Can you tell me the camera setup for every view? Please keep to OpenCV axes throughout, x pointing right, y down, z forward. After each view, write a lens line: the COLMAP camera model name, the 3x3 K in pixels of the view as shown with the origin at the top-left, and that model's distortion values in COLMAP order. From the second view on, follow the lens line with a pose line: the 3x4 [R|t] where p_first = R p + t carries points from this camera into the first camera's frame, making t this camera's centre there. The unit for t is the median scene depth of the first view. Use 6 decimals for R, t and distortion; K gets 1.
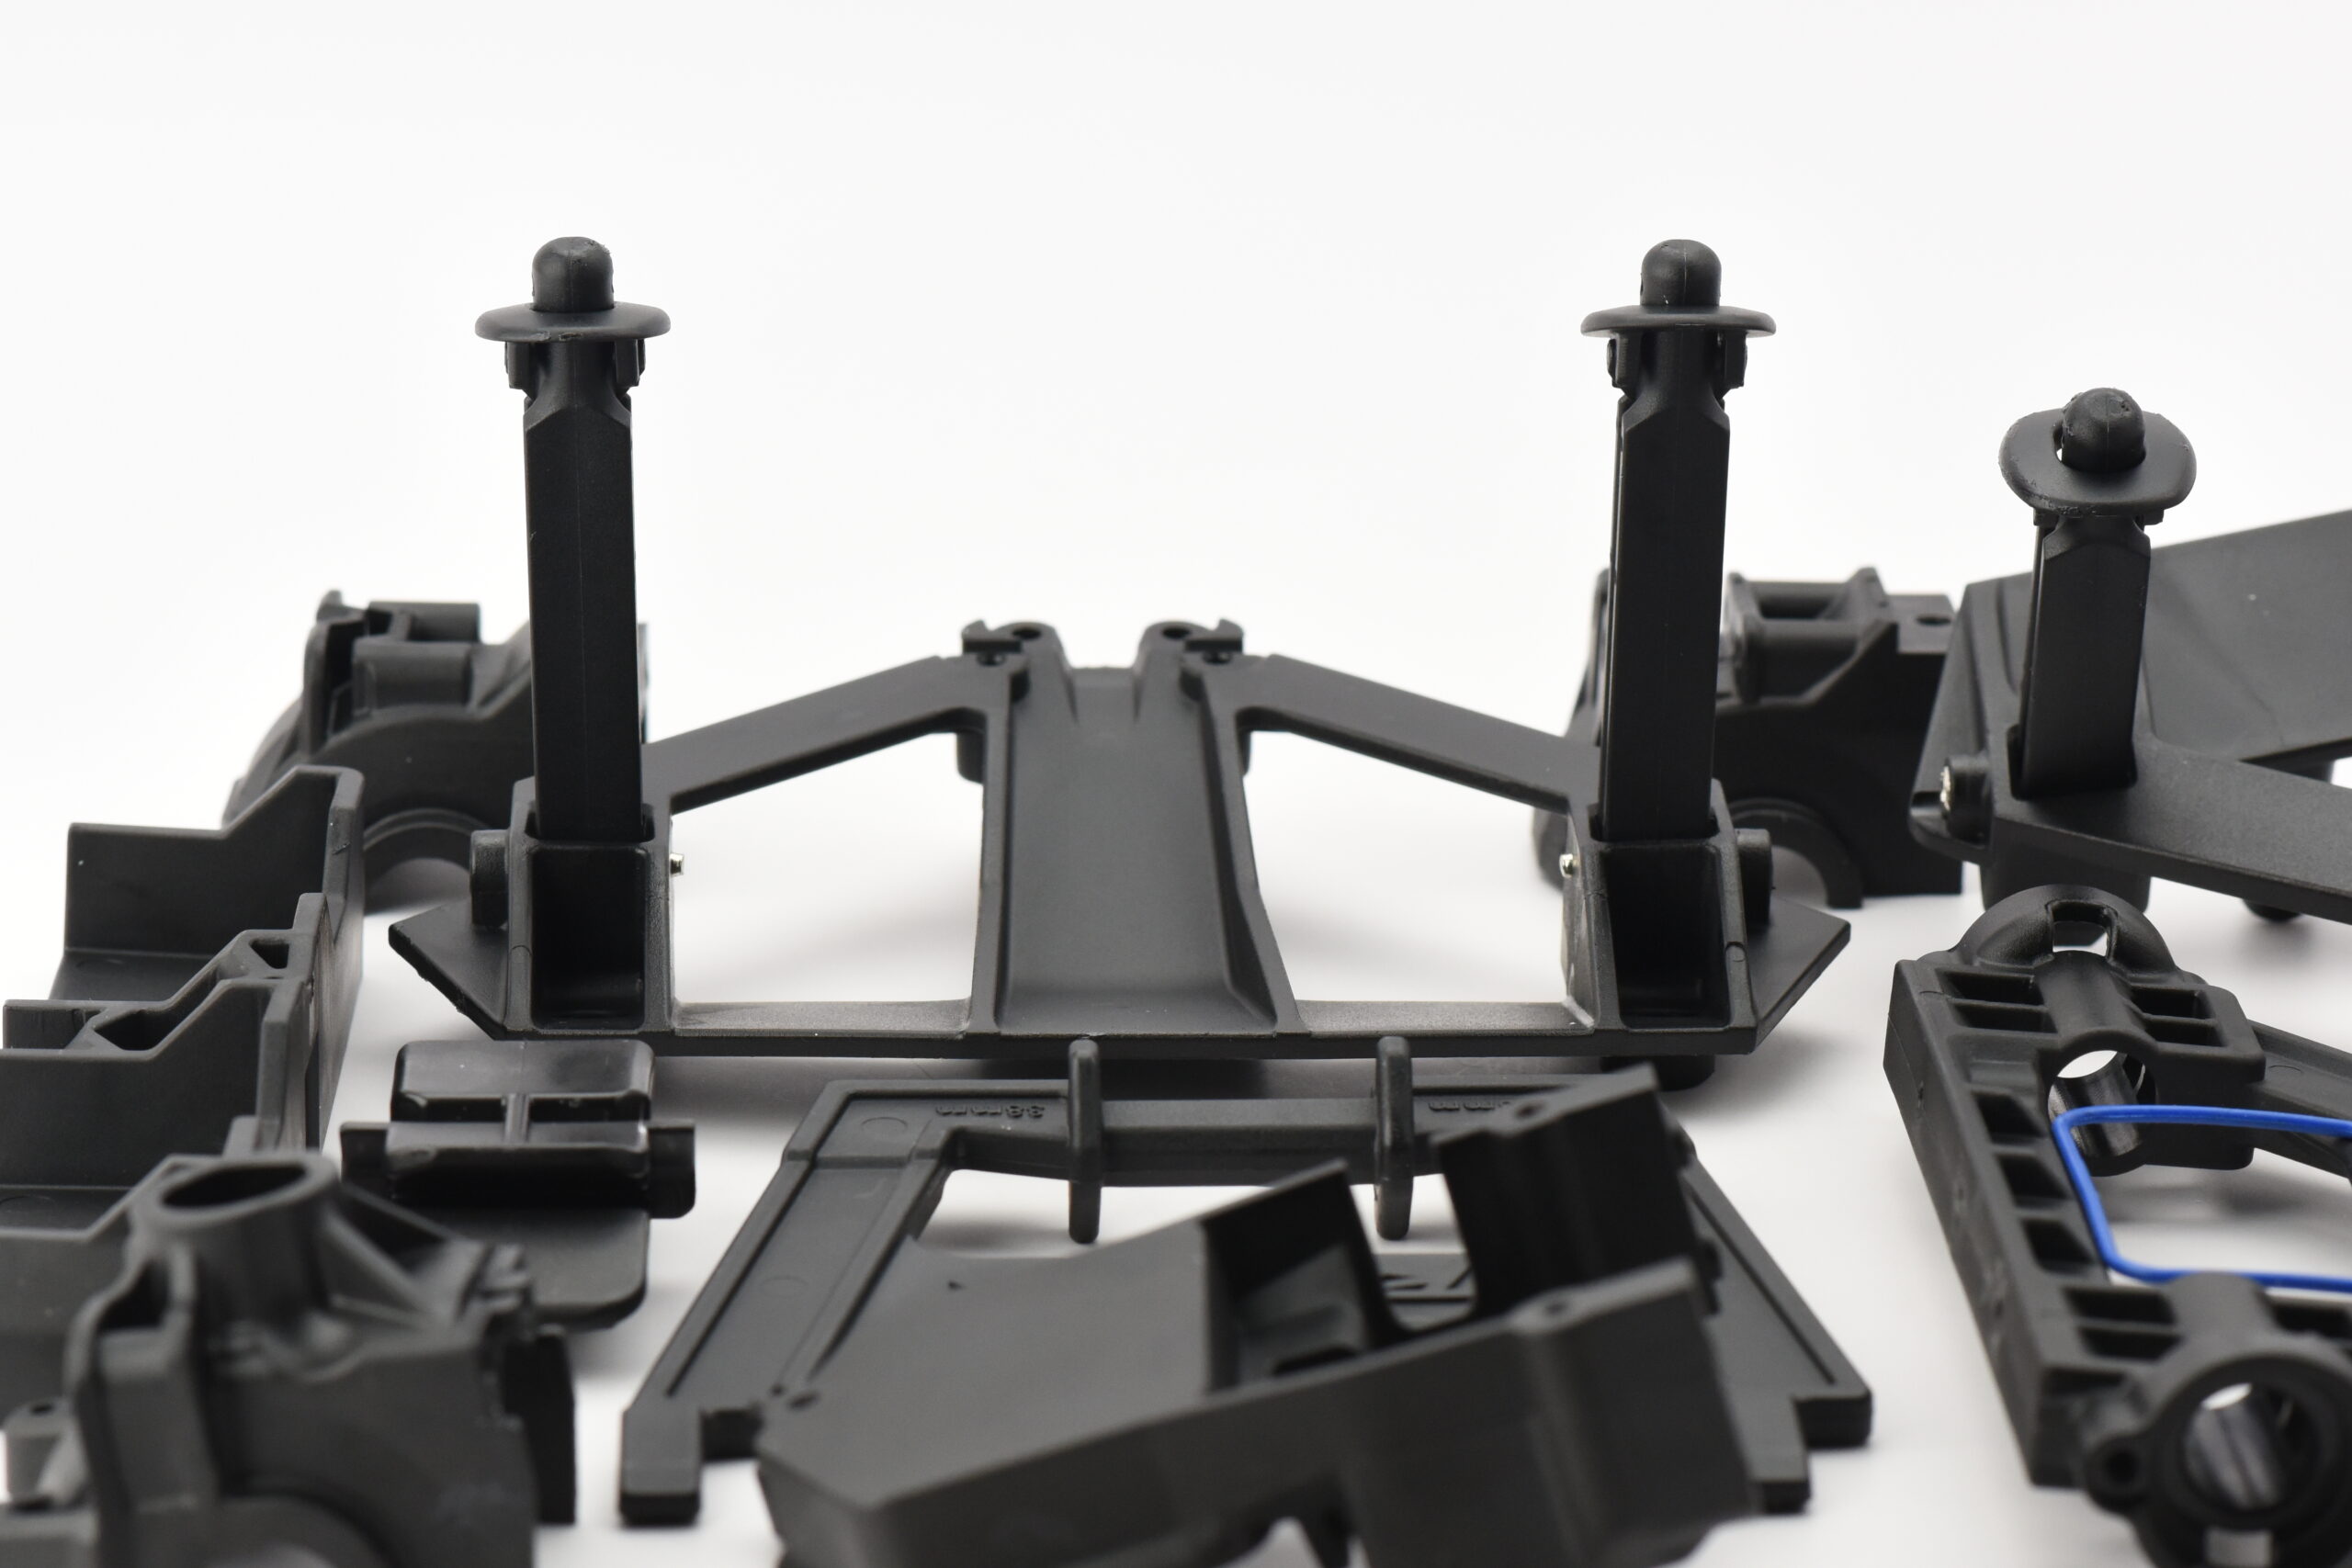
lens RADIAL K [[8785.2, 0, 1176.0], [0, 8785.2, 784.0], [0, 0, 1]] dist [0.006092, 1.209846]
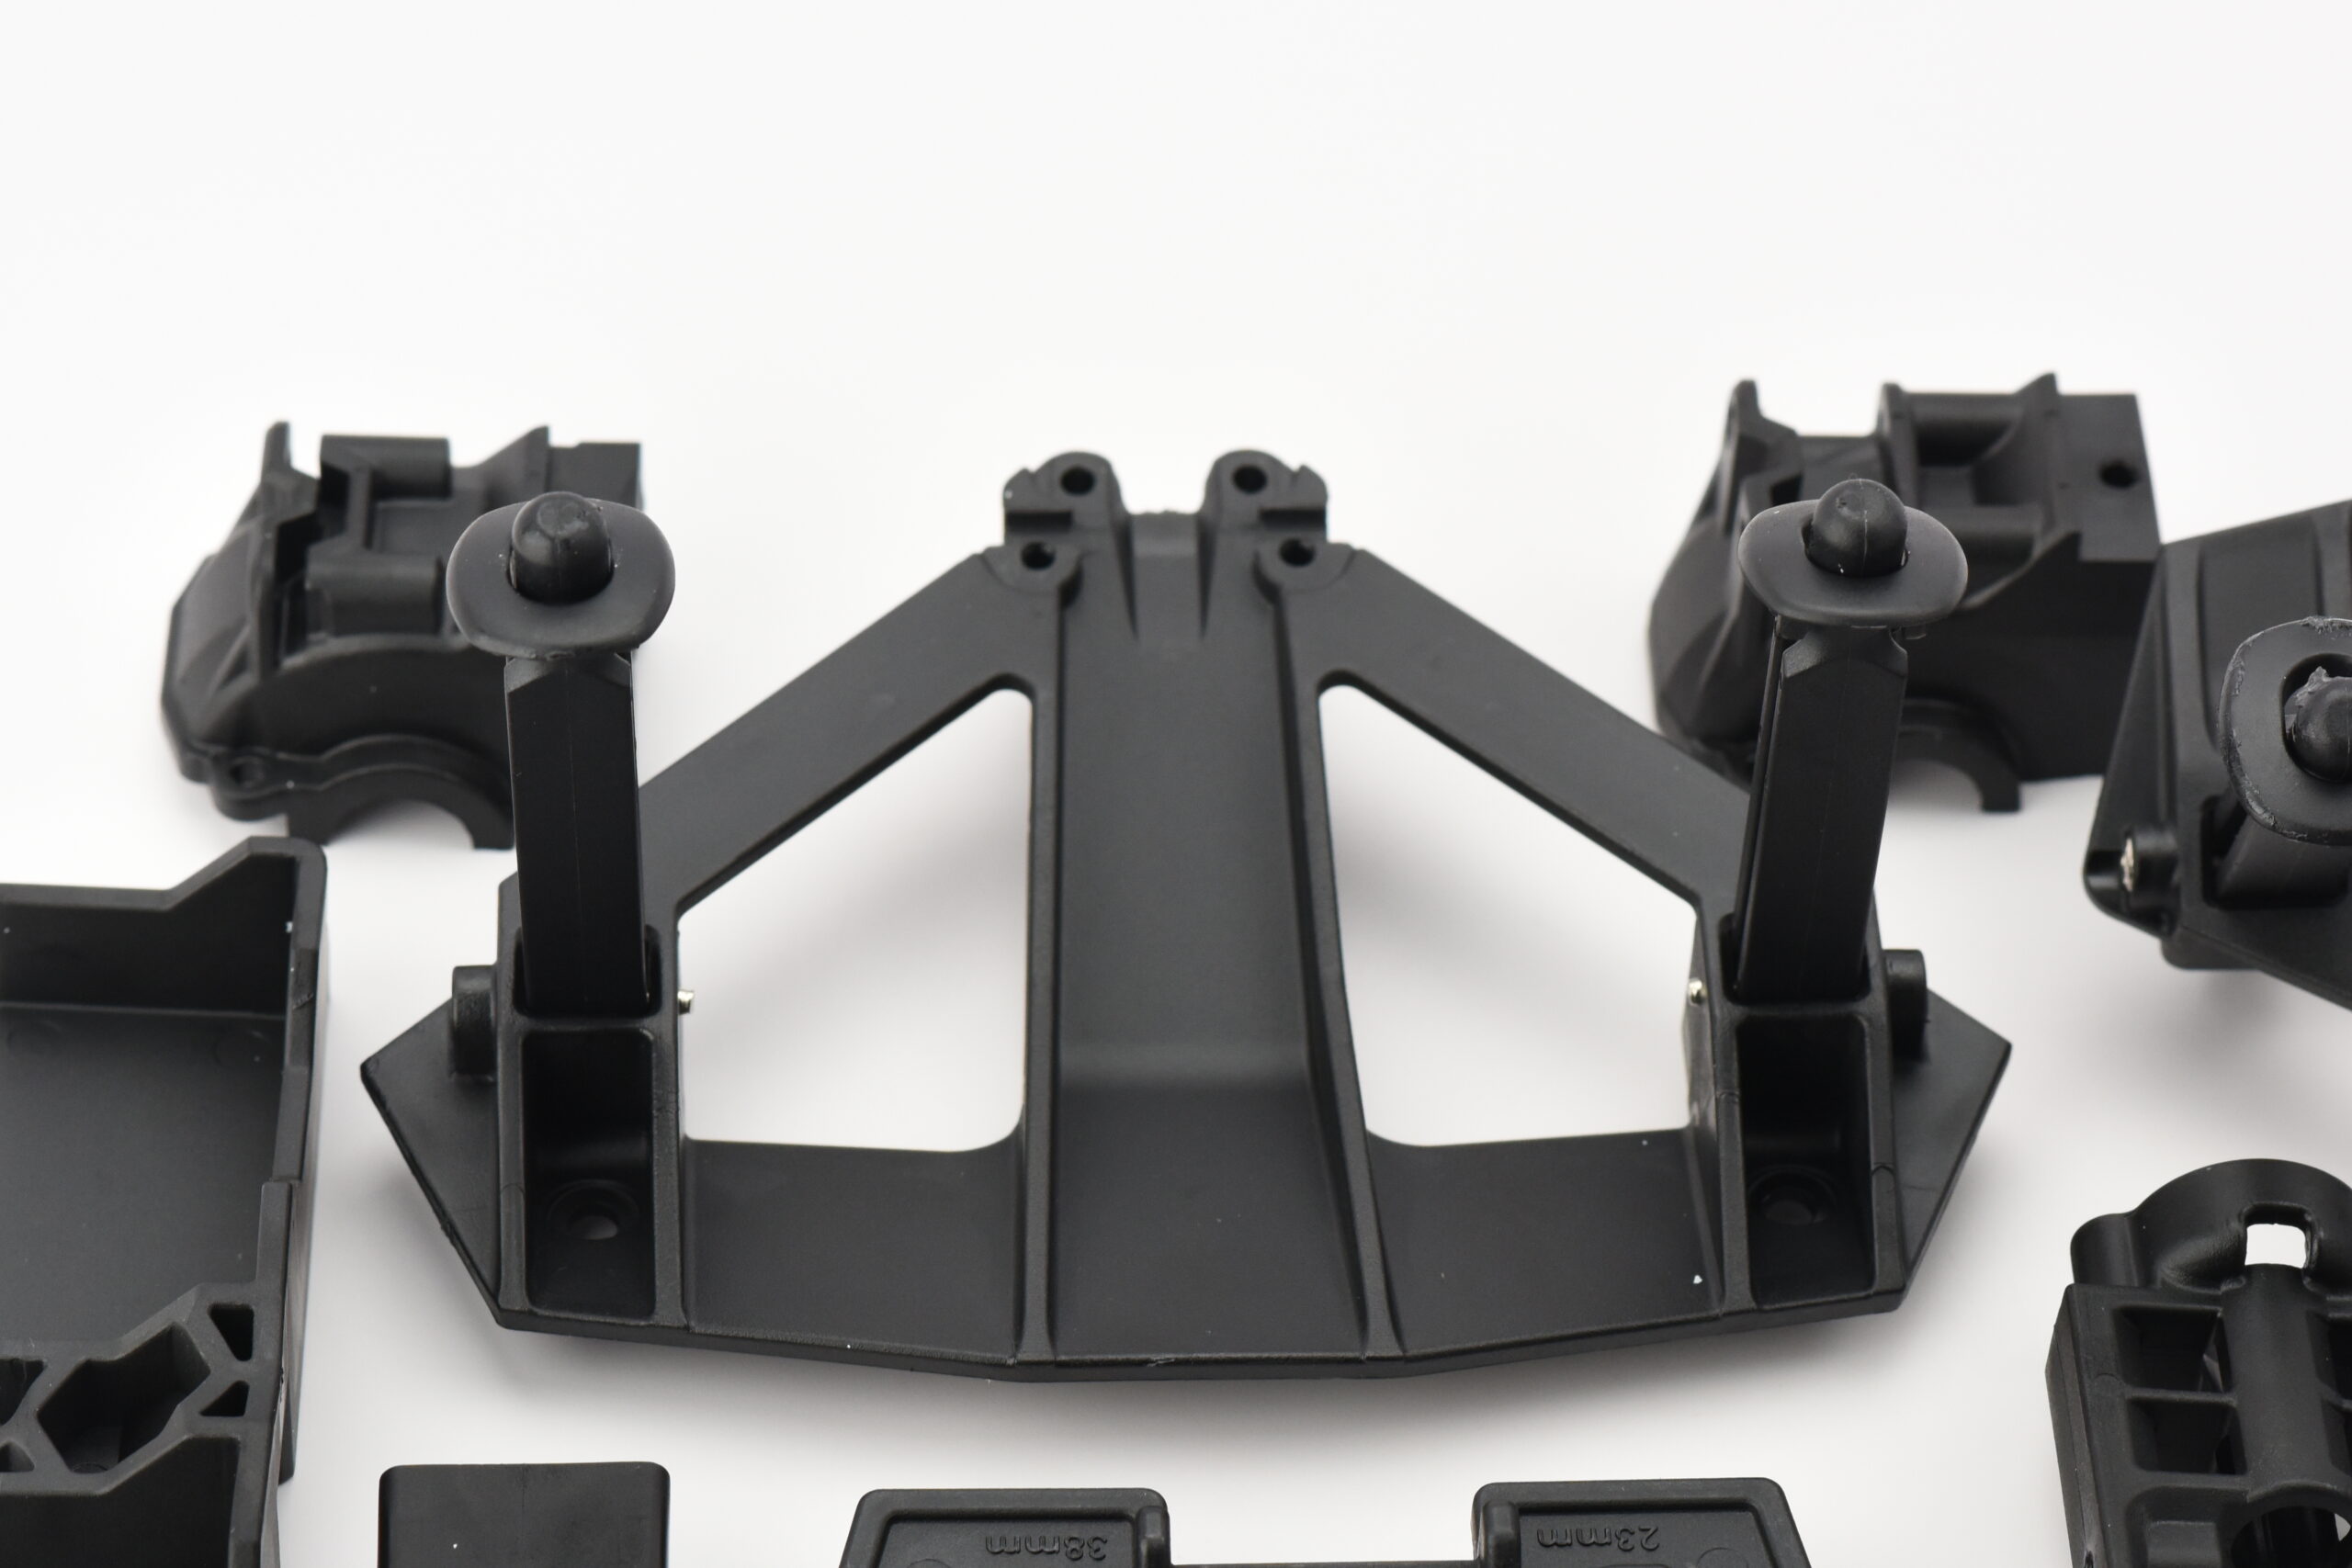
lens RADIAL K [[8785.2, 0, 1176.0], [0, 8785.2, 784.0], [0, 0, 1]] dist [0.006092, 1.209846]
pose [[0.999910, 0.009696, 0.009240, -0.016059], [-0.012859, 0.887998, 0.459667, -0.417298], [-0.003748, -0.459745, 0.888043, 0.227700]]
